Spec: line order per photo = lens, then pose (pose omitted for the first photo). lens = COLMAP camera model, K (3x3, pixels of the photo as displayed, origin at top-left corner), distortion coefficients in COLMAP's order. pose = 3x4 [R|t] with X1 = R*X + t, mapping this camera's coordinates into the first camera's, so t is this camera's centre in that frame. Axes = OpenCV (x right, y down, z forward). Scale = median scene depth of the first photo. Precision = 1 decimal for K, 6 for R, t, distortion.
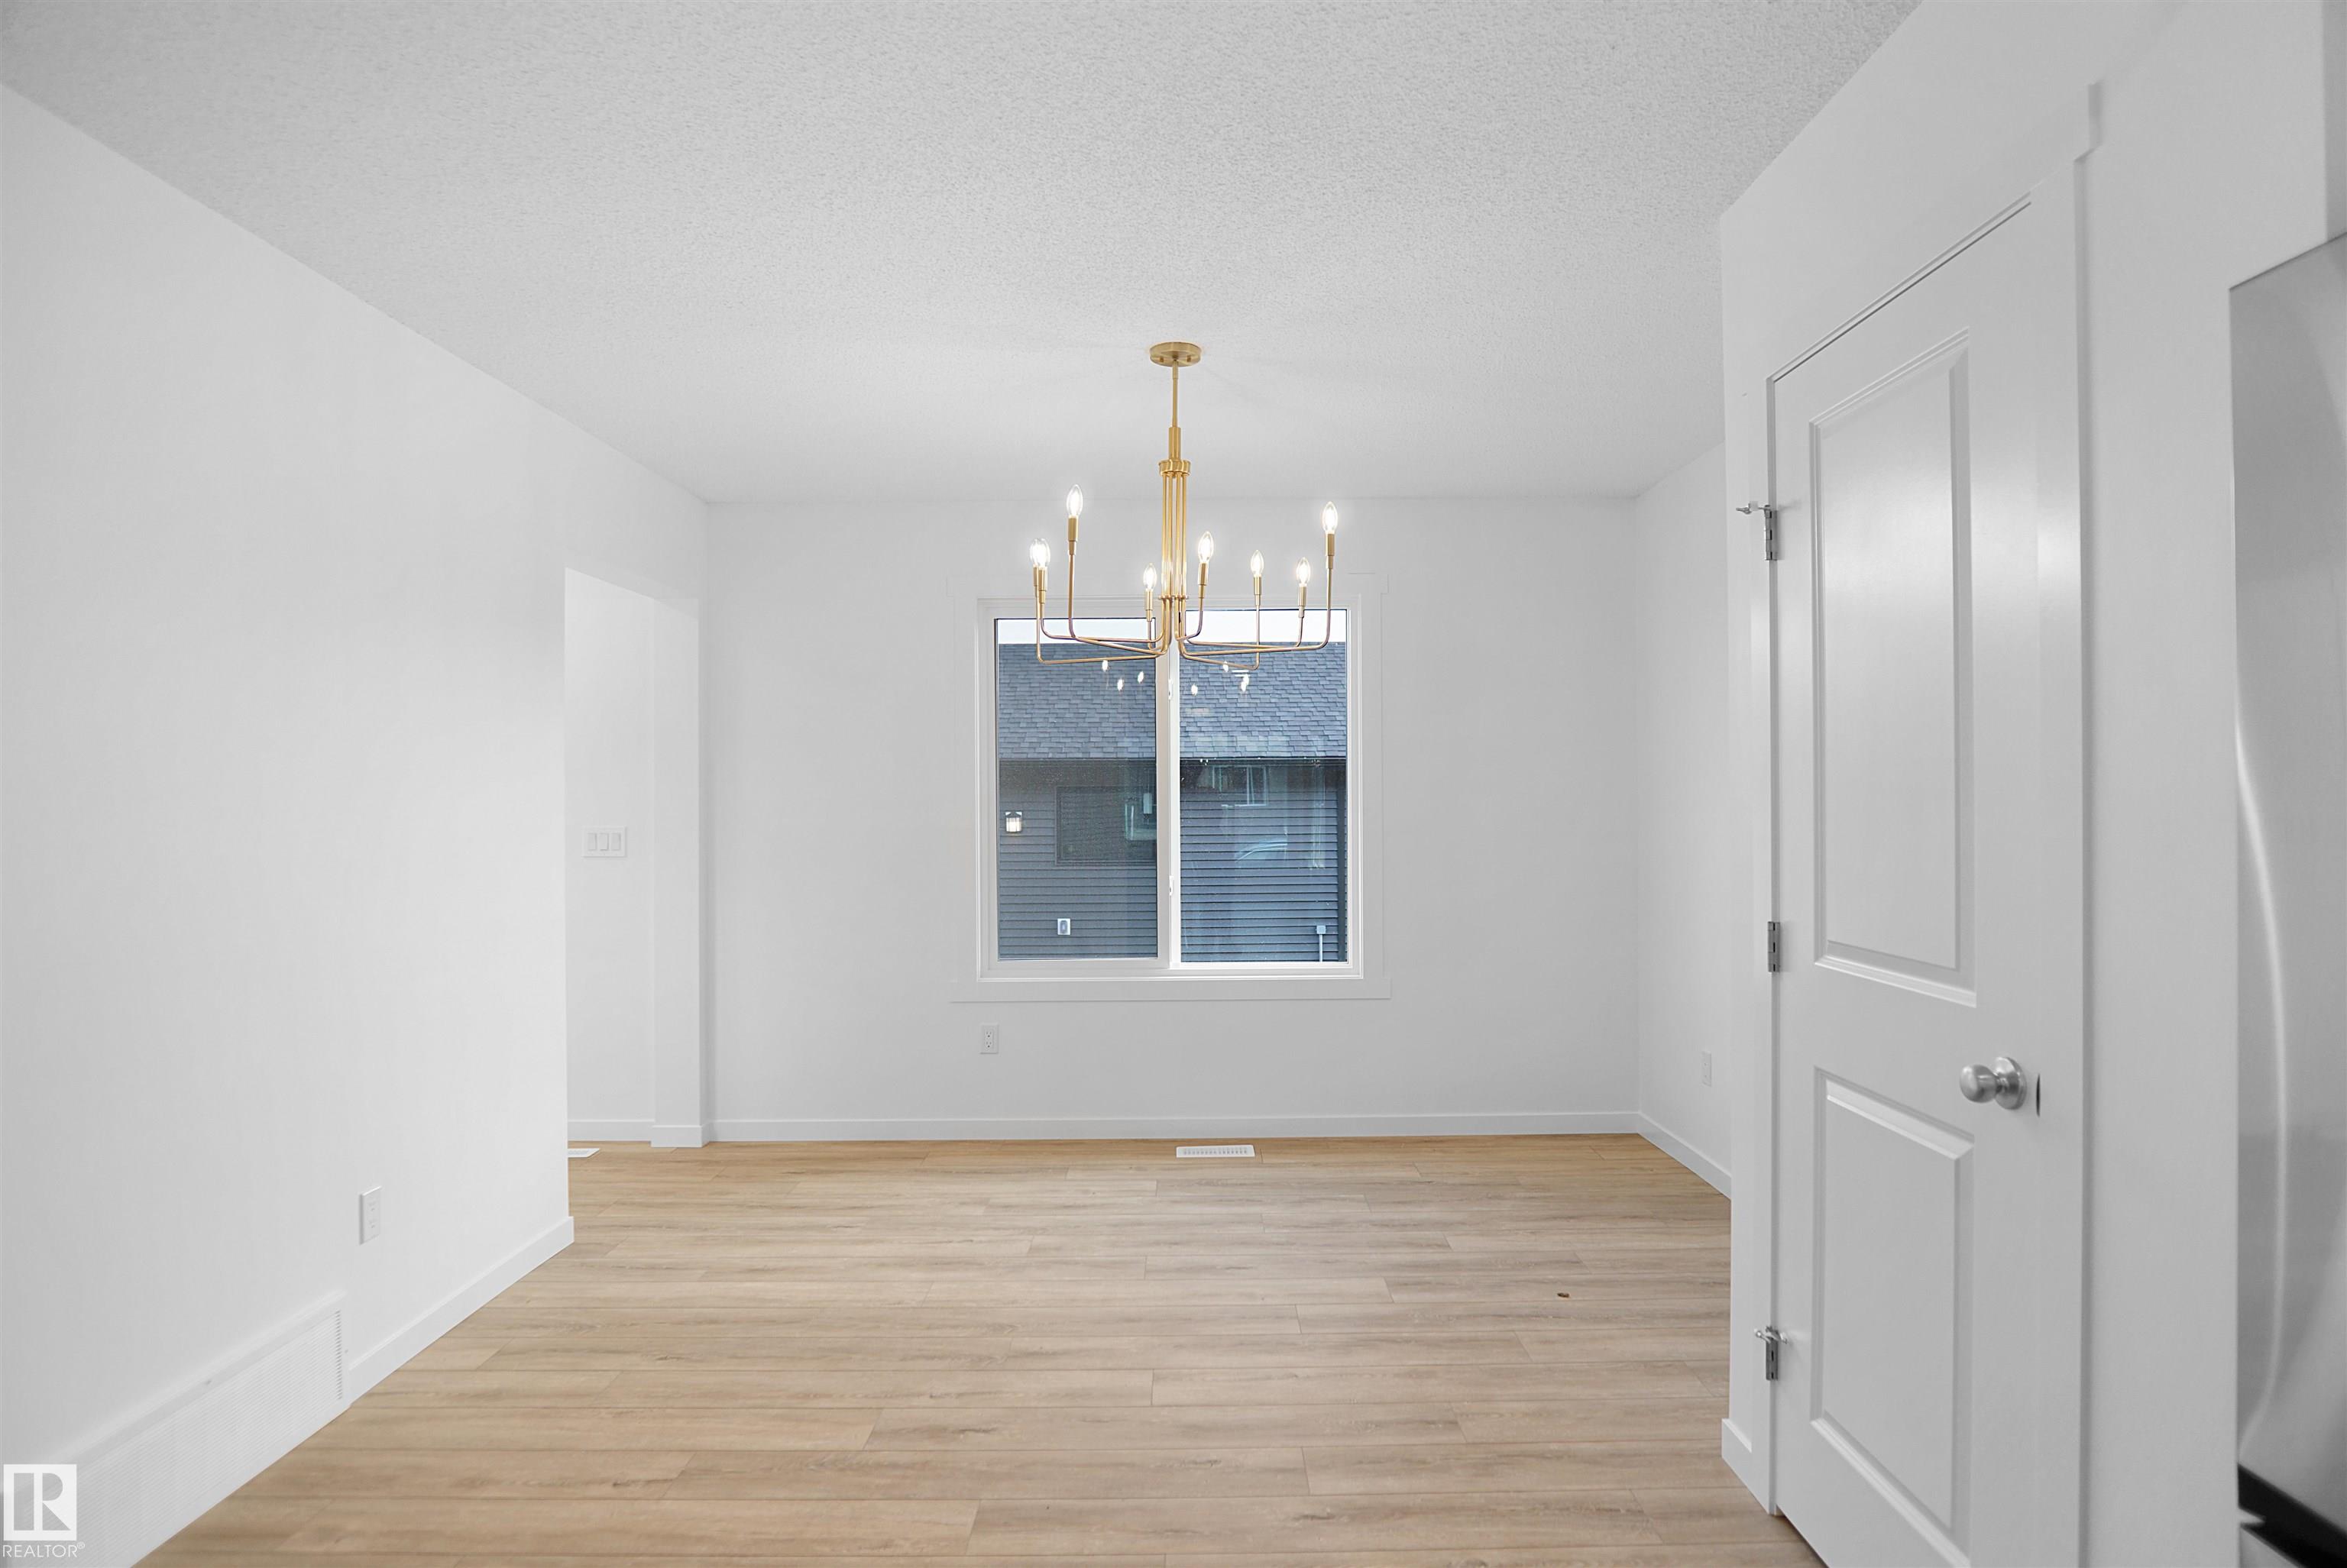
lens RADIAL K [[1277.2, 0, 1216.2], [0, 1277.2, 793.4], [0, 0, 1]] dist [-0.031622, 0.001930]
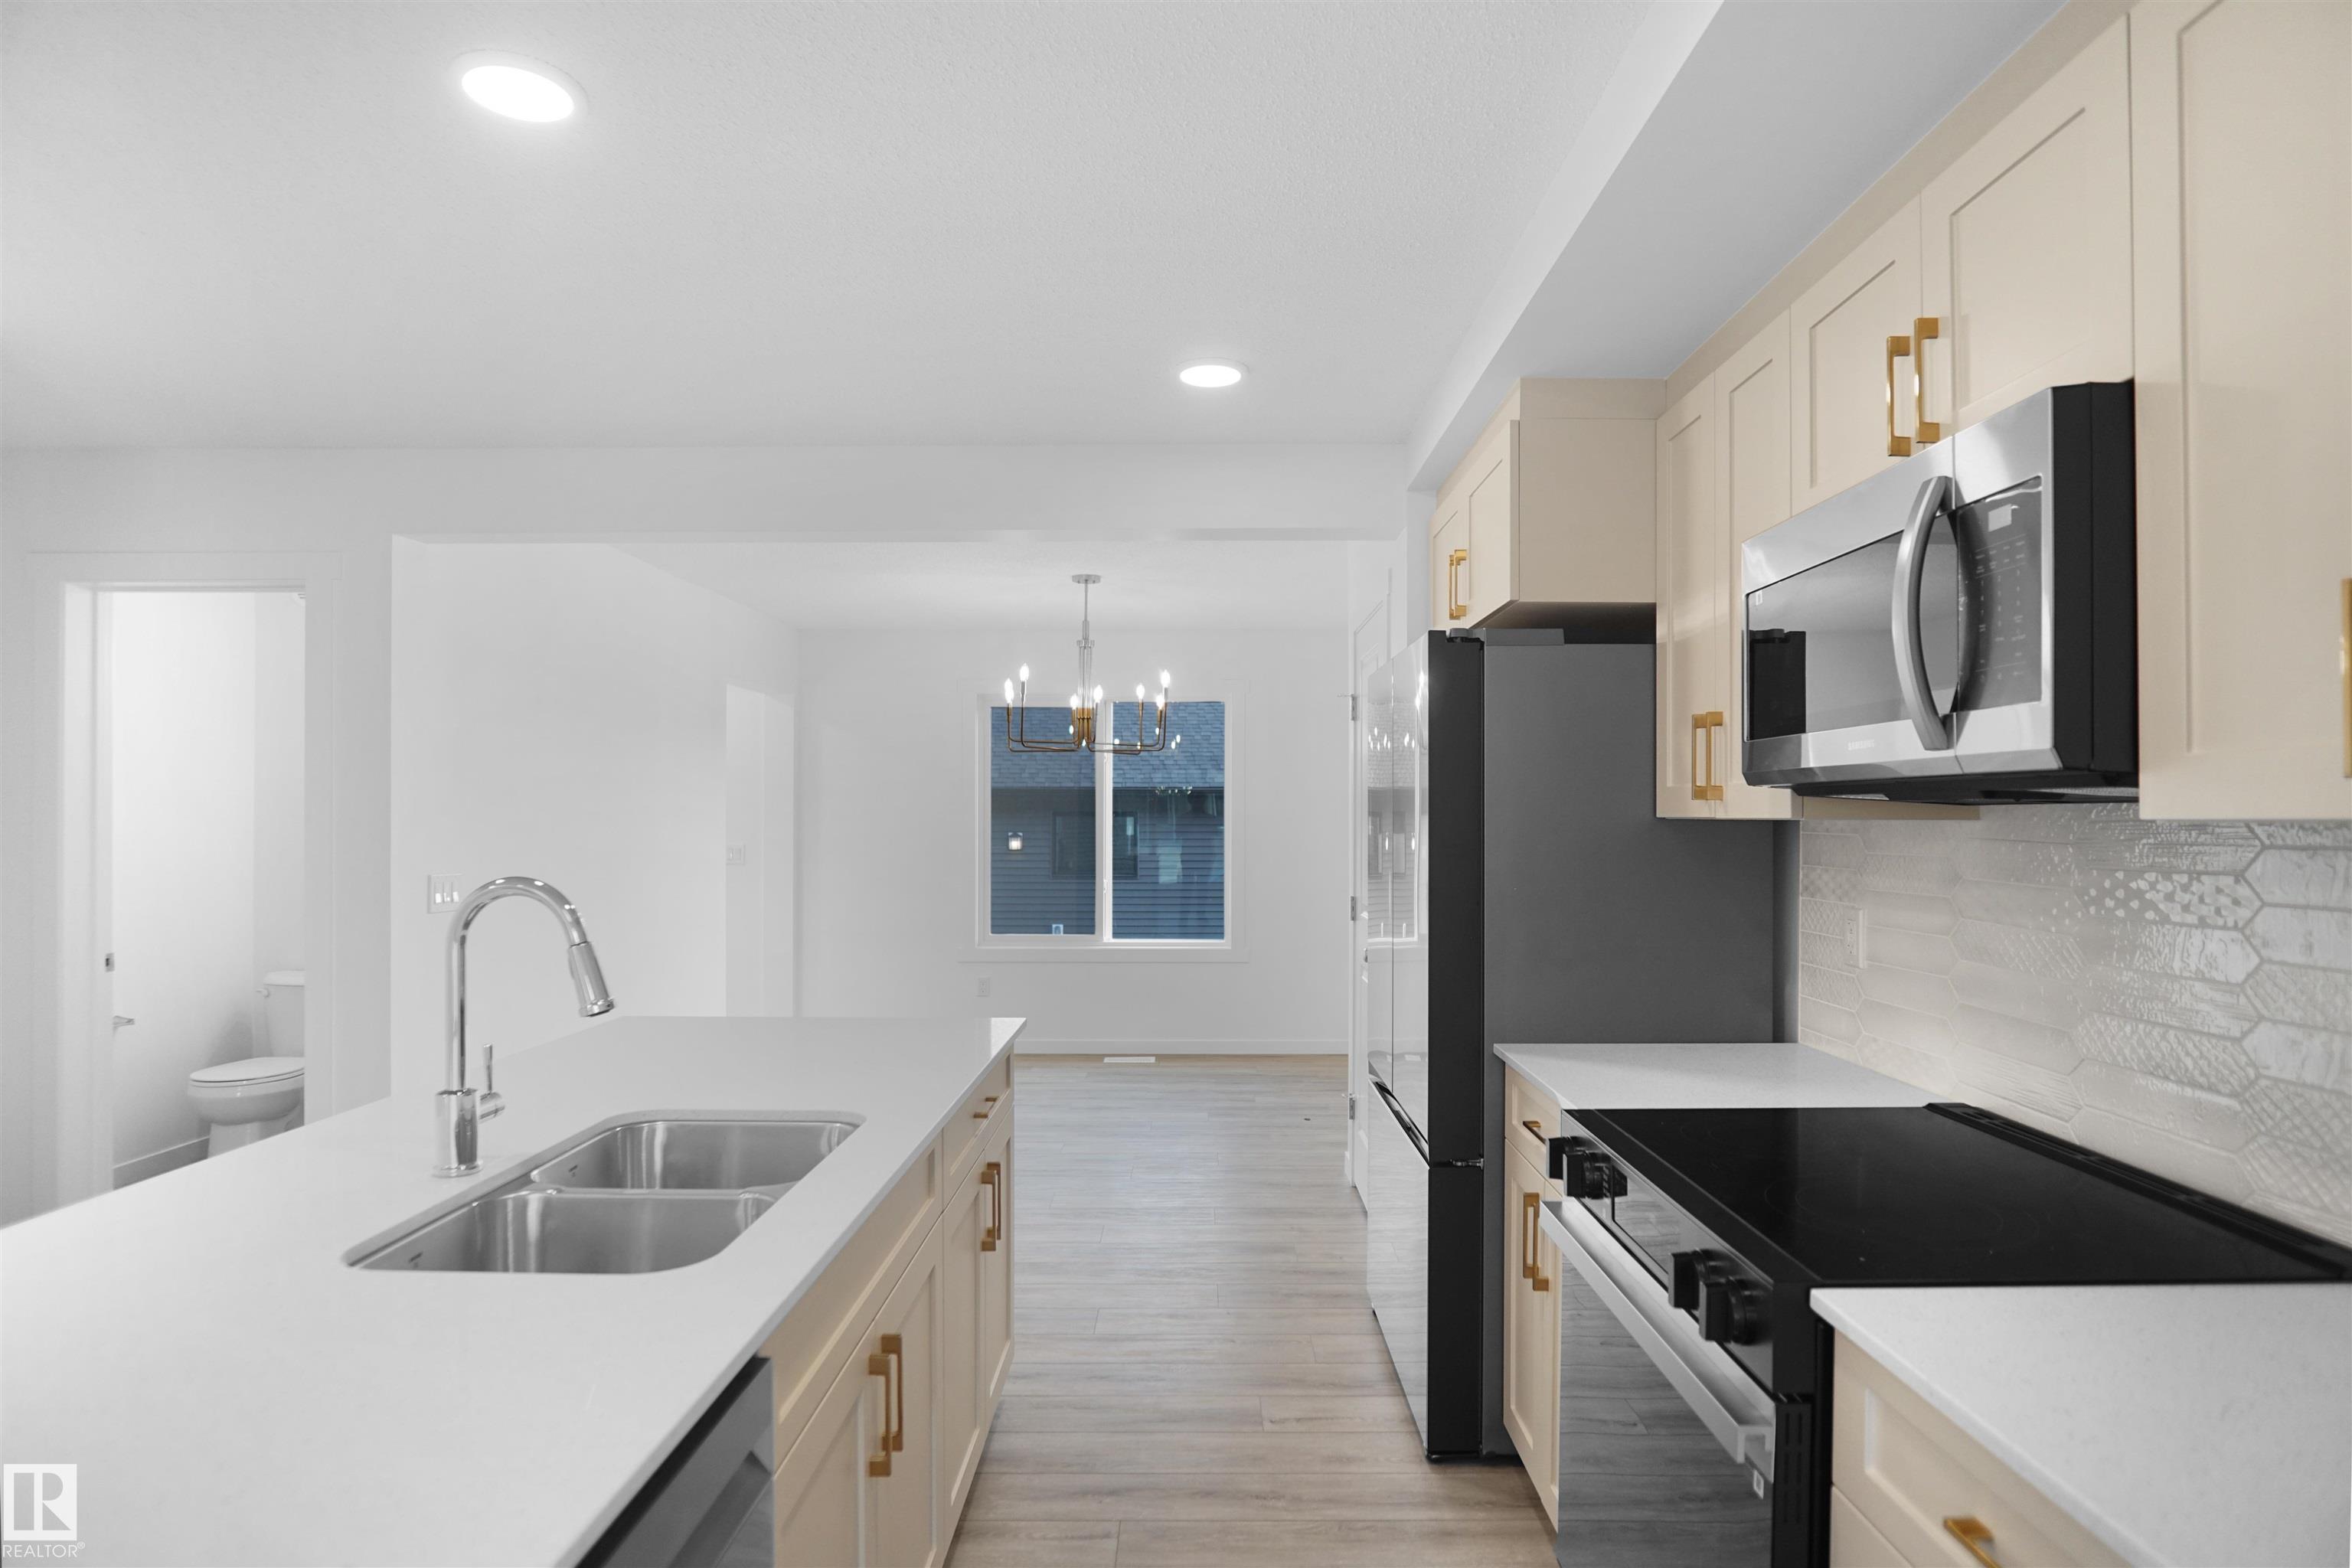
lens RADIAL K [[1270.3, 0, 1206.9], [0, 1270.3, 818.2], [0, 0, 1]] dist [-0.016626, 0.000171]
pose [[0.999848, 0.008340, -0.015341, 0.134289], [-0.008283, 0.999959, 0.003773, -0.017829], [0.015372, -0.003645, 0.999875, -0.617624]]
